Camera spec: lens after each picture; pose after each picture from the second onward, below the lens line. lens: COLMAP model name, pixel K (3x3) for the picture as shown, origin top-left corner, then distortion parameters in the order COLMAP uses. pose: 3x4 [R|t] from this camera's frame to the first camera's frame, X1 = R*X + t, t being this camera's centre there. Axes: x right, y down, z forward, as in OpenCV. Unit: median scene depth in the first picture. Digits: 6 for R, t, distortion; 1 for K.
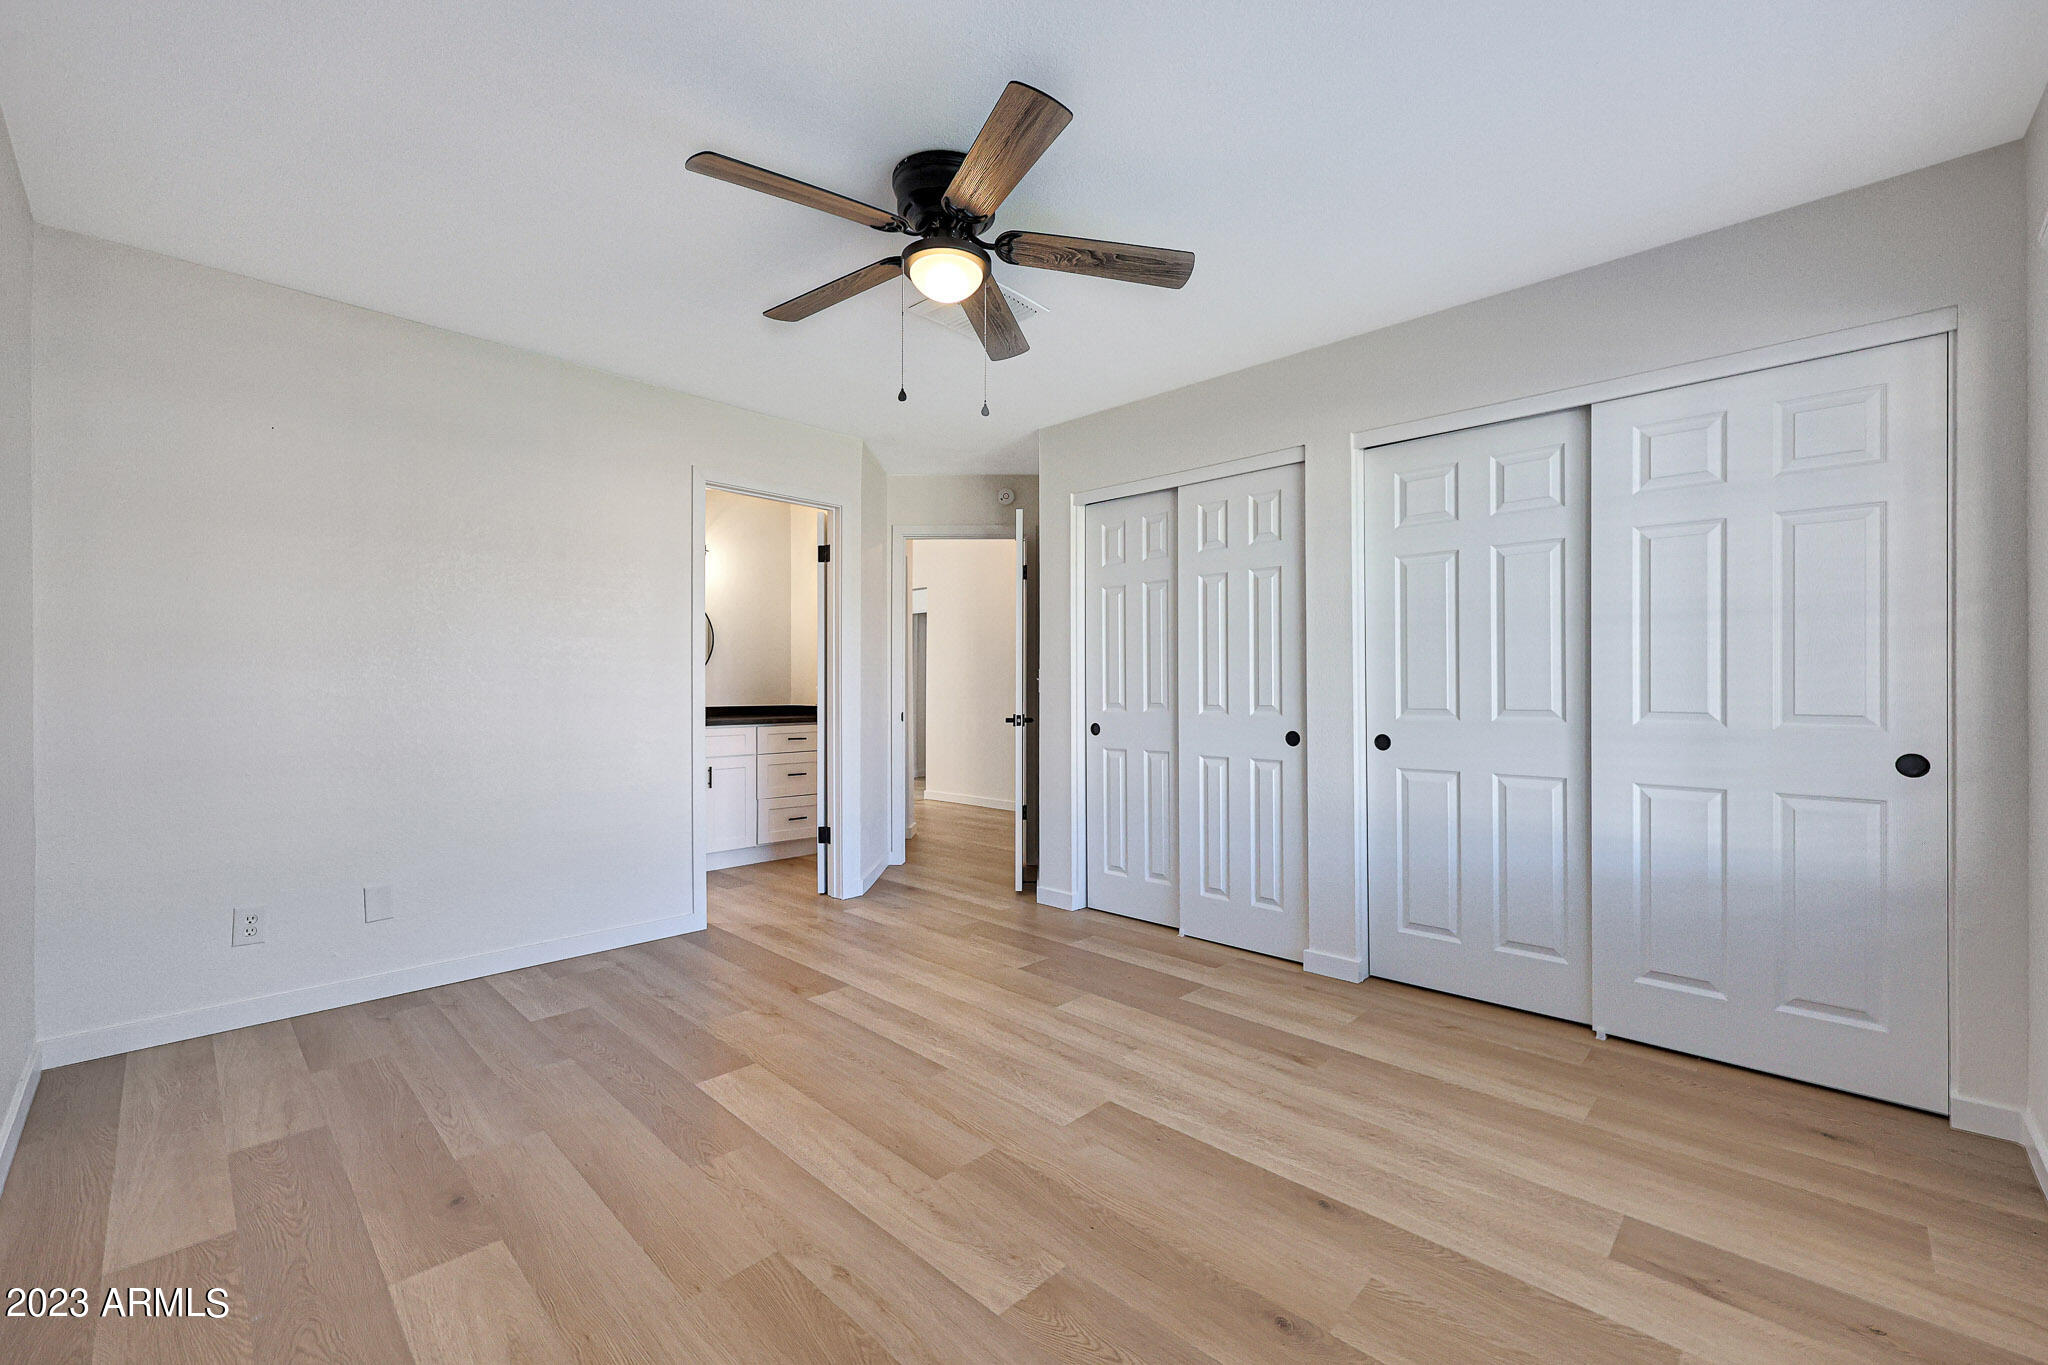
lens RADIAL K [[830.8, 0, 1034.8], [0, 830.8, 692.2], [0, 0, 1]] dist [-0.000219, -0.000008]
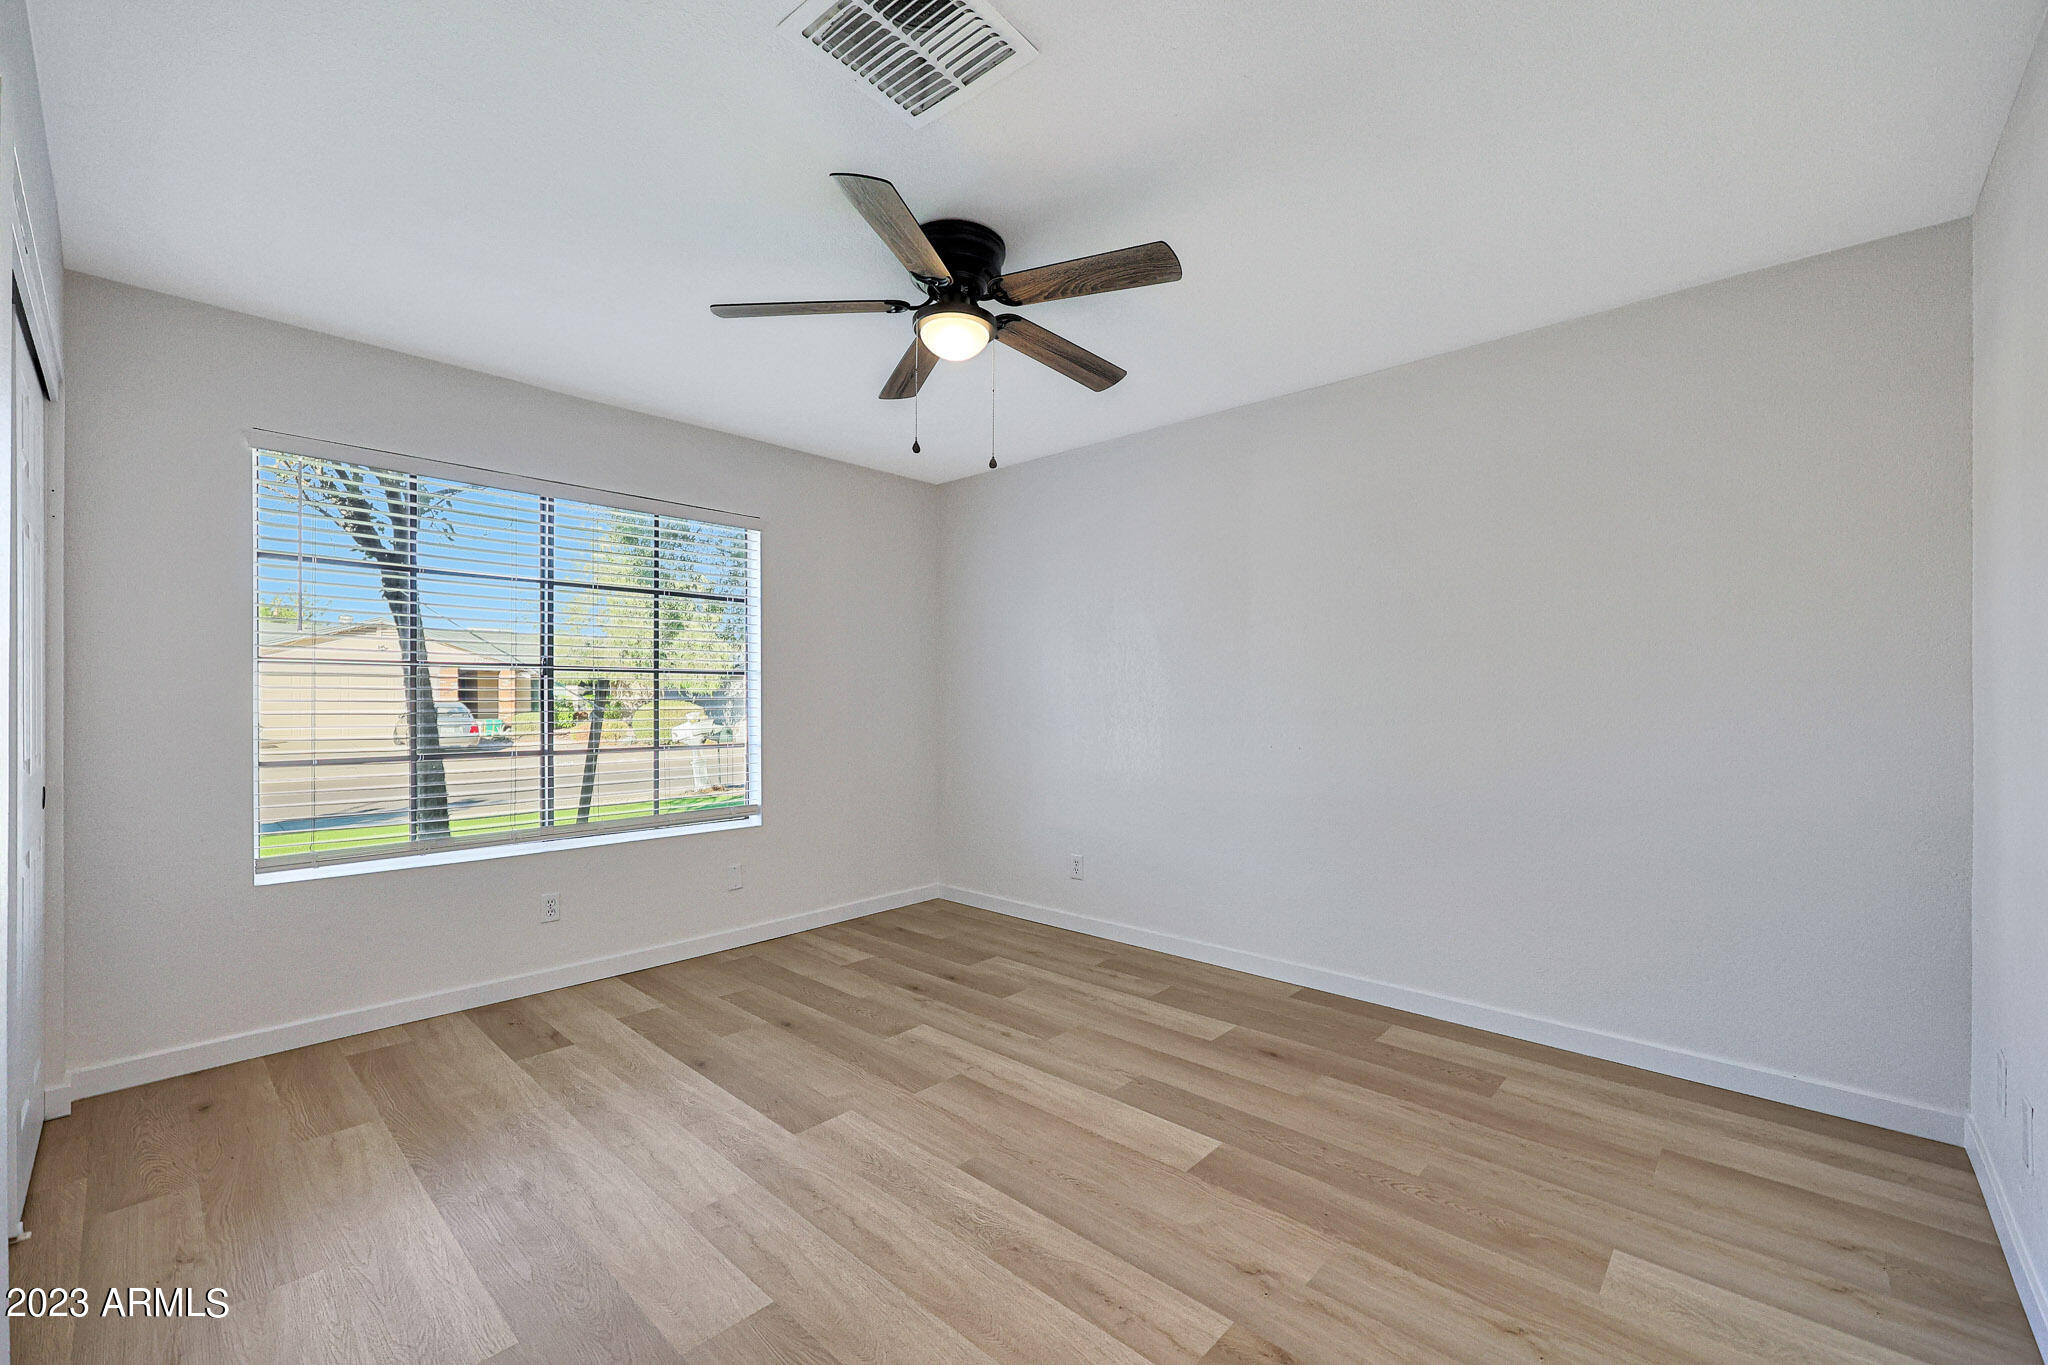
lens RADIAL K [[830.8, 0, 1034.8], [0, 830.8, 692.2], [0, 0, 1]] dist [-0.000219, -0.000008]
pose [[-0.999747, 0.003242, -0.022273, -0.182888], [0.003254, 0.999995, -0.000494, -0.044342], [0.022272, -0.000566, -0.999752, 2.035340]]
